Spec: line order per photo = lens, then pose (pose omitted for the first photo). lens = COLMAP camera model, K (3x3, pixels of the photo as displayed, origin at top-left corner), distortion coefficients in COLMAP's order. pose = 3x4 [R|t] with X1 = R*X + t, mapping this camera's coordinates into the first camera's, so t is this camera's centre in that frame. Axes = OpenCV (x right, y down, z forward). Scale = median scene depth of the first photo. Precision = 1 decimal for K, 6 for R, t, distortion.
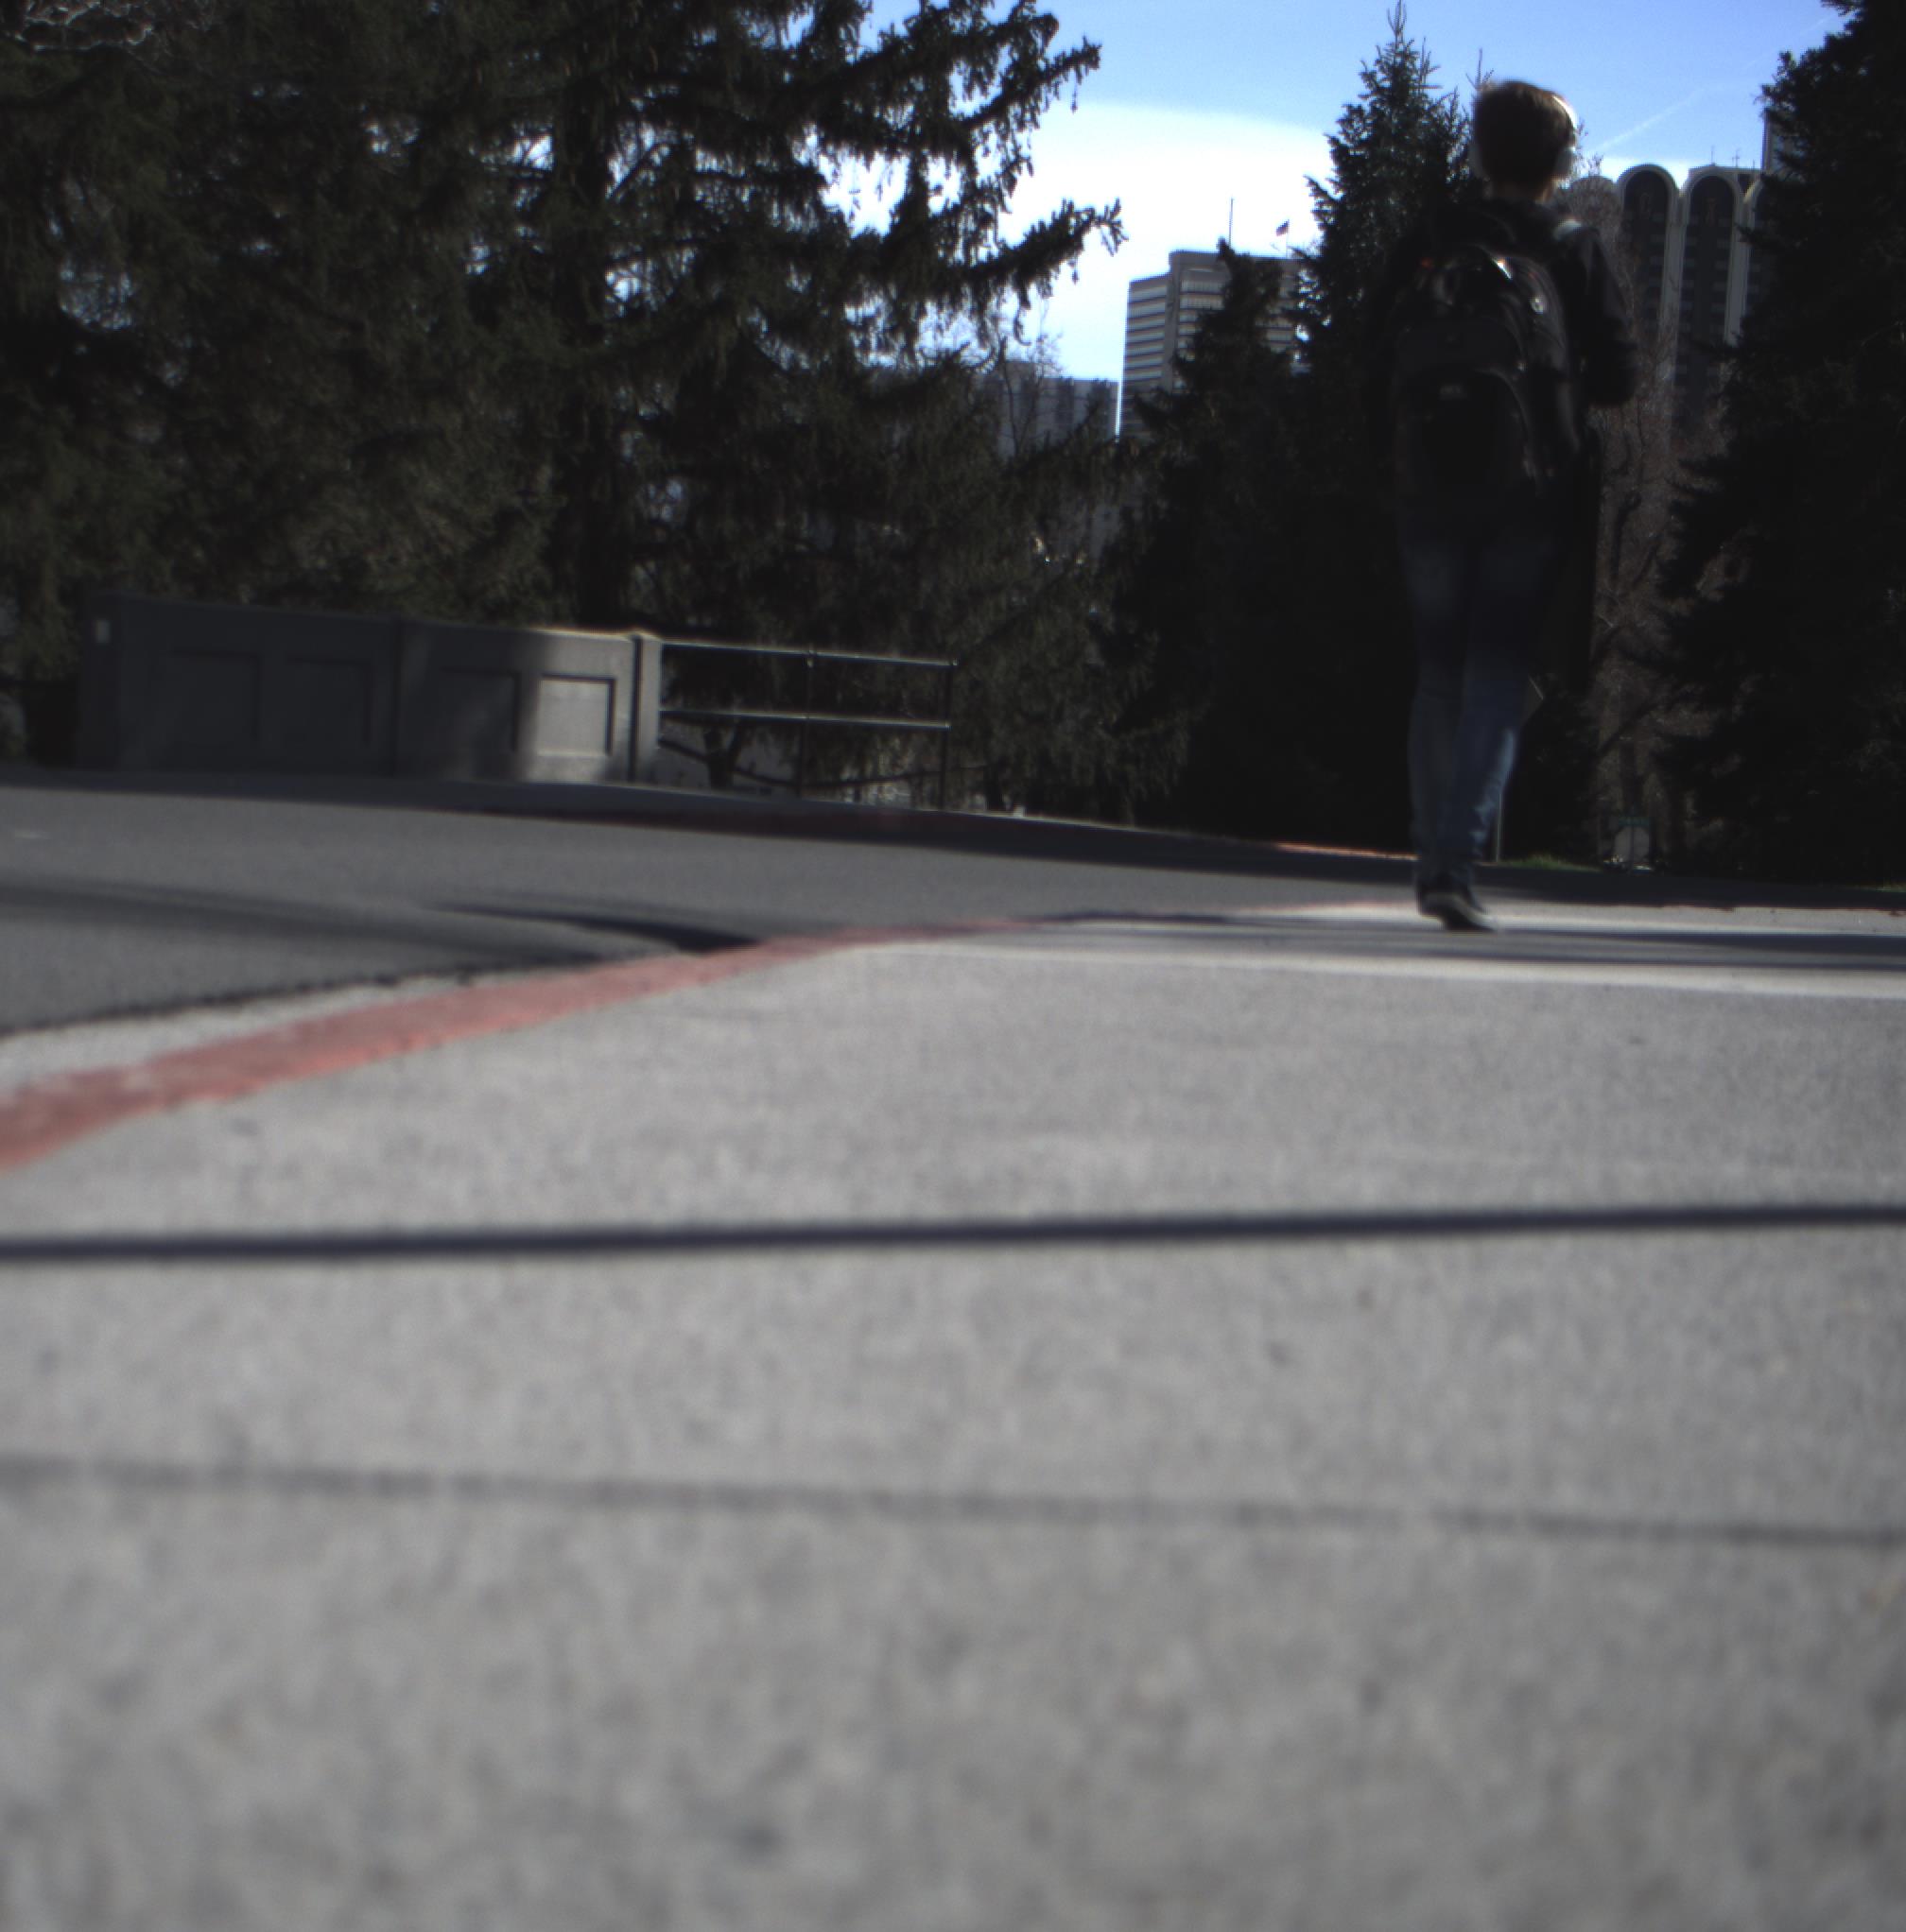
lens RADIAL K [[4404.0, 0, 742.1], [0, 4404.0, 898.8], [0, 0, 1]] dist [-0.163822, 1.039404]
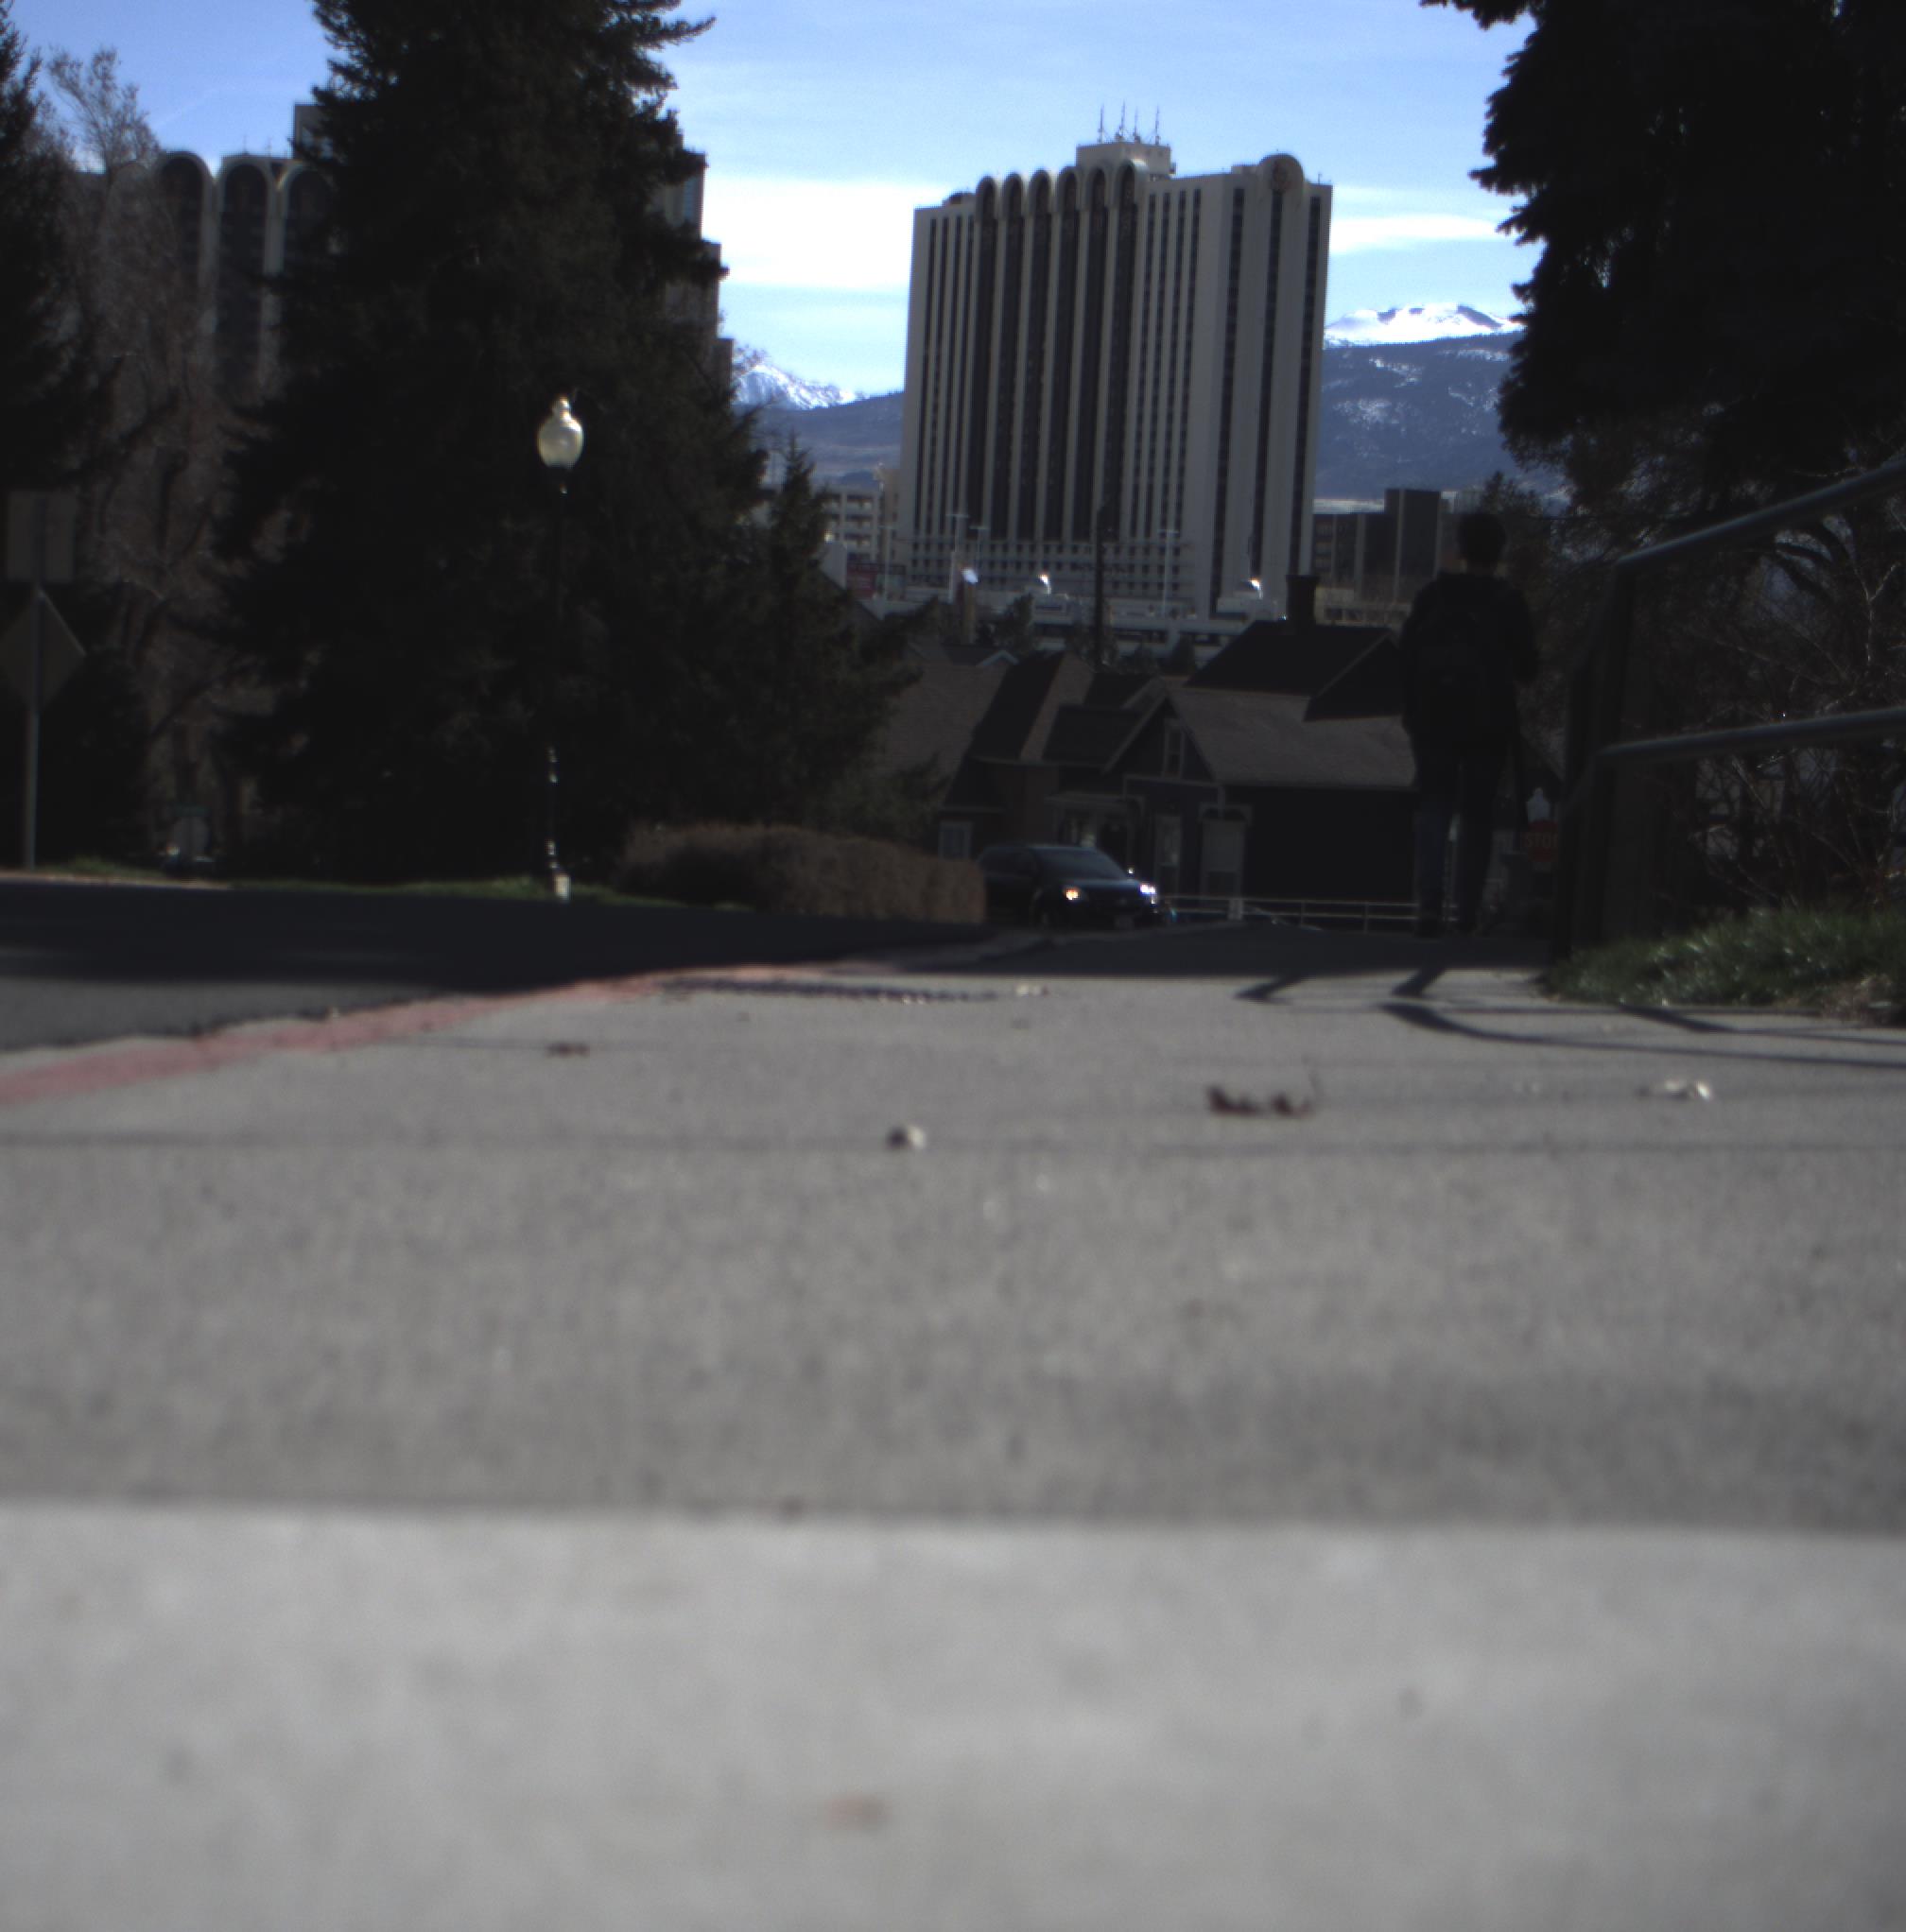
lens RADIAL K [[4404.0, 0, 742.1], [0, 4404.0, 898.8], [0, 0, 1]] dist [-0.163822, 1.039404]
pose [[0.946665, -0.030426, 0.320780, 0.039332], [0.029929, 0.999531, 0.006481, -0.003928], [-0.320827, 0.003465, 0.947131, 0.209569]]
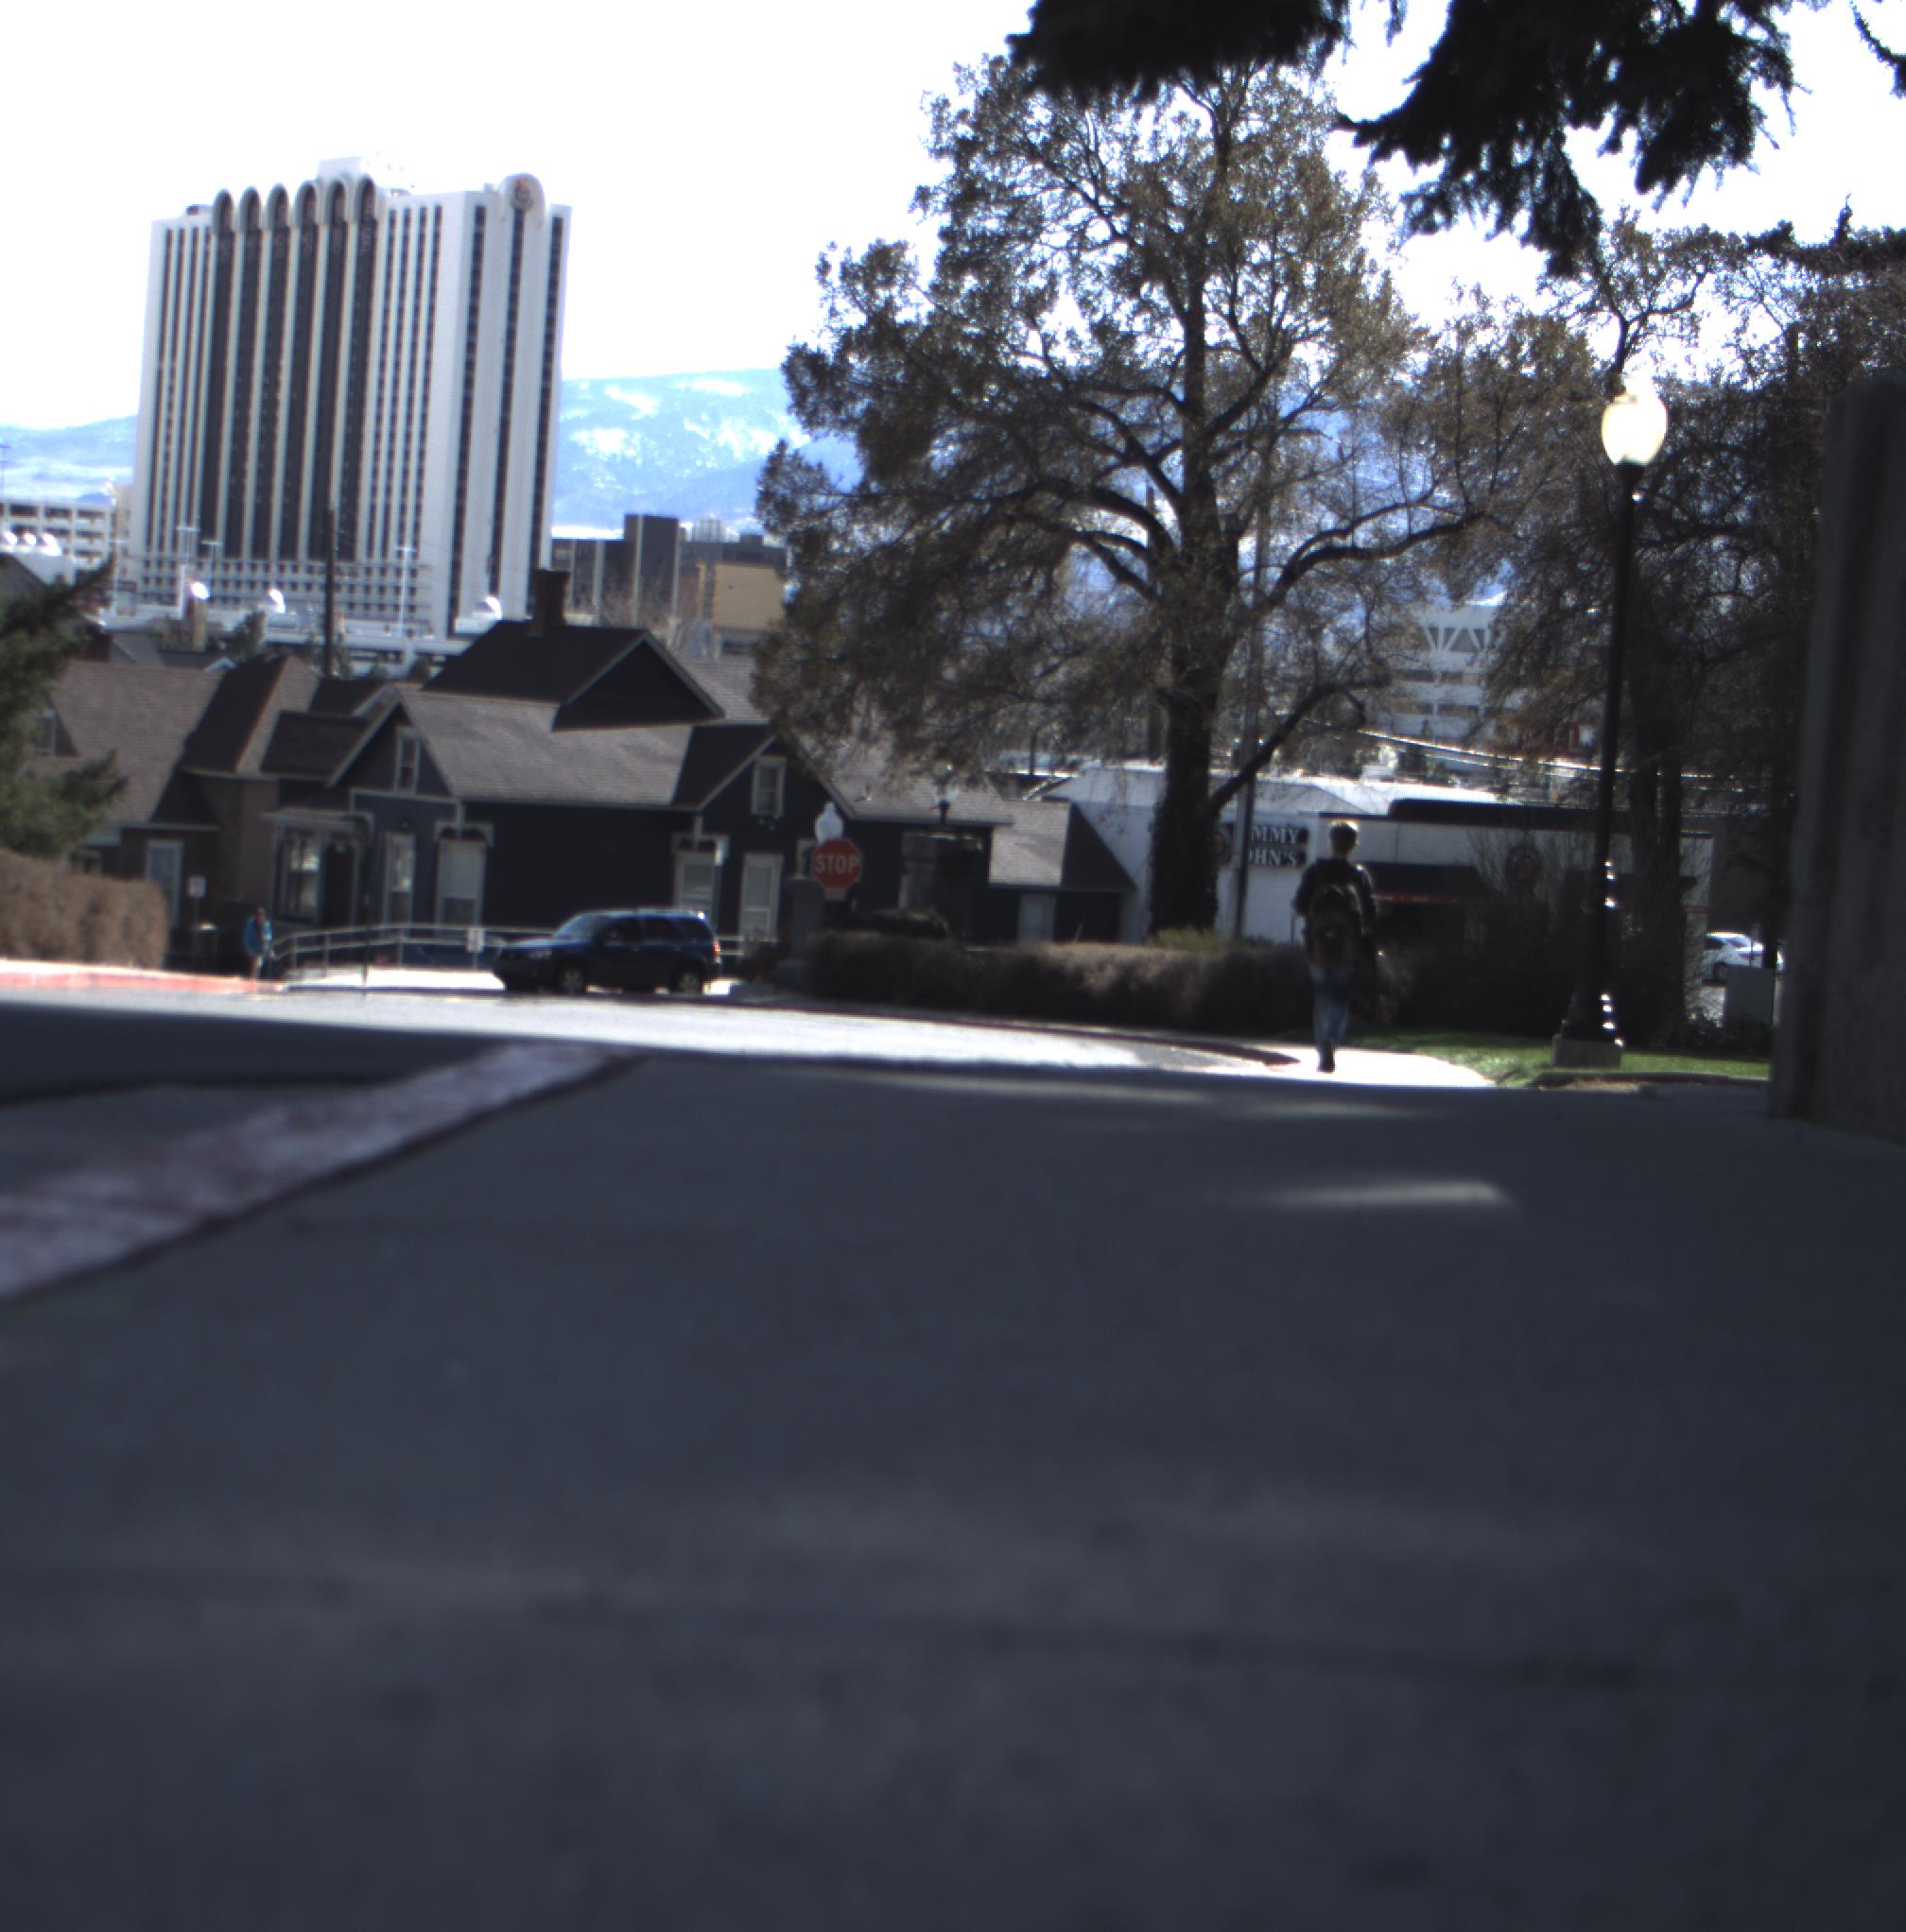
lens RADIAL K [[4404.0, 0, 742.1], [0, 4404.0, 898.8], [0, 0, 1]] dist [-0.163822, 1.039404]
pose [[0.877166, -0.022741, 0.479648, 0.159302], [0.023115, 0.999720, 0.005127, -0.002669], [-0.479631, 0.006590, 0.877446, 0.471611]]
